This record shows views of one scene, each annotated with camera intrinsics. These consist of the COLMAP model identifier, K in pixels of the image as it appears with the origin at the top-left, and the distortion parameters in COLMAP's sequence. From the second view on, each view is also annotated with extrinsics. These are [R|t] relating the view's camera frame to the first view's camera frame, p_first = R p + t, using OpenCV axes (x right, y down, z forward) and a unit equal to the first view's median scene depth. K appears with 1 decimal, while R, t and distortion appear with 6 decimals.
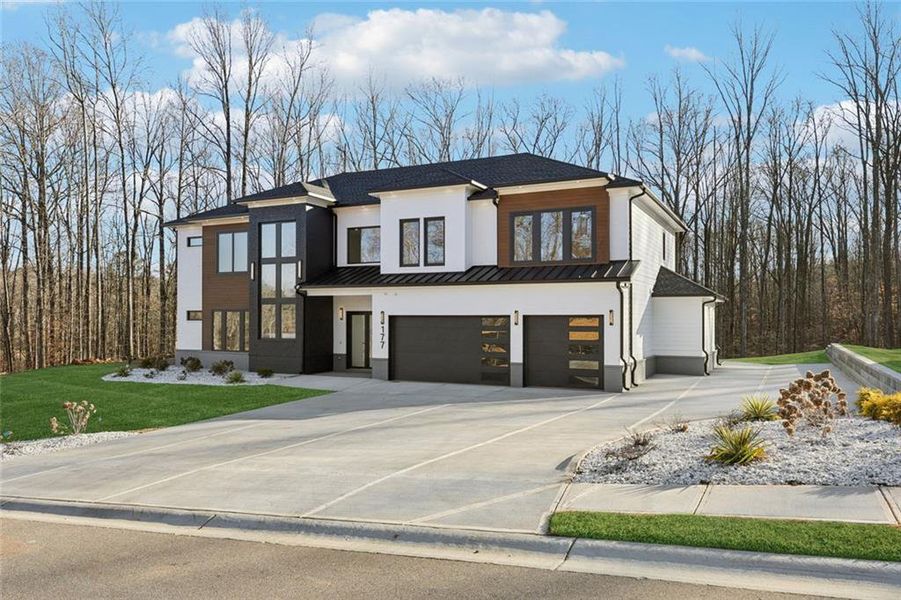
lens RADIAL K [[657.2, 0, 448.7], [0, 657.2, 320.7], [0, 0, 1]] dist [-0.000400, 0.000344]
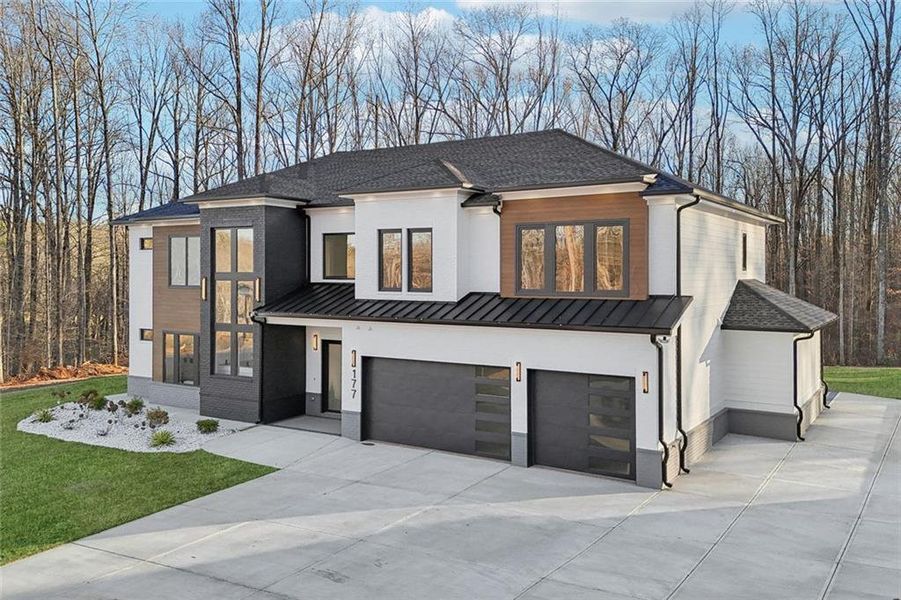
lens RADIAL K [[745.2, 0, 451.8], [0, 745.2, 273.2], [0, 0, 1]] dist [0.091478, -0.098864]
pose [[0.994451, -0.000388, -0.105204, 0.099534], [0.000152, 0.999997, -0.002251, -0.096951], [0.105205, 0.002222, 0.994448, 0.134142]]
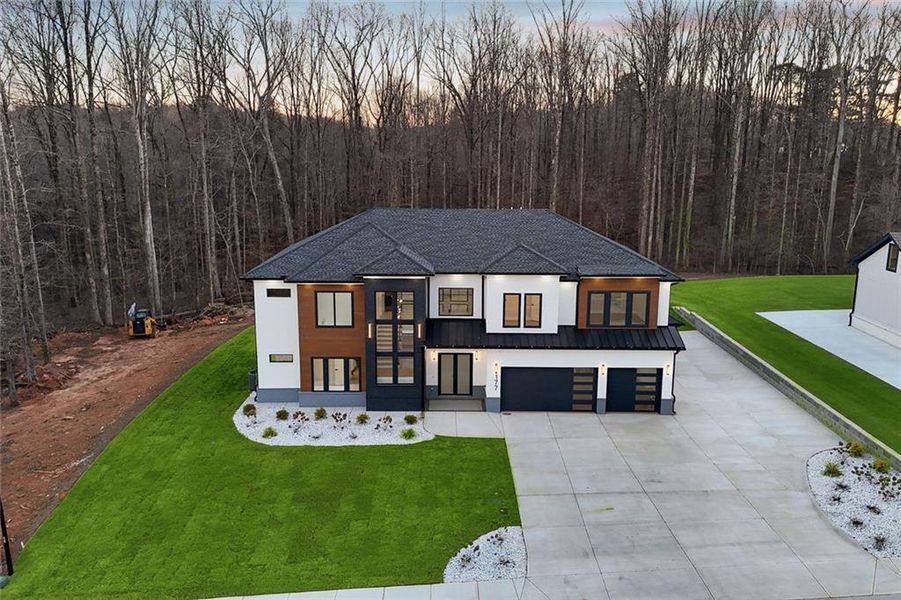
lens RADIAL K [[745.2, 0, 451.8], [0, 745.2, 273.2], [0, 0, 1]] dist [0.091478, -0.098864]
pose [[0.894385, -0.074587, 0.441036, -0.794953], [-0.001716, 0.985420, 0.170132, -0.431719], [-0.447295, -0.152920, 0.881217, -0.258847]]
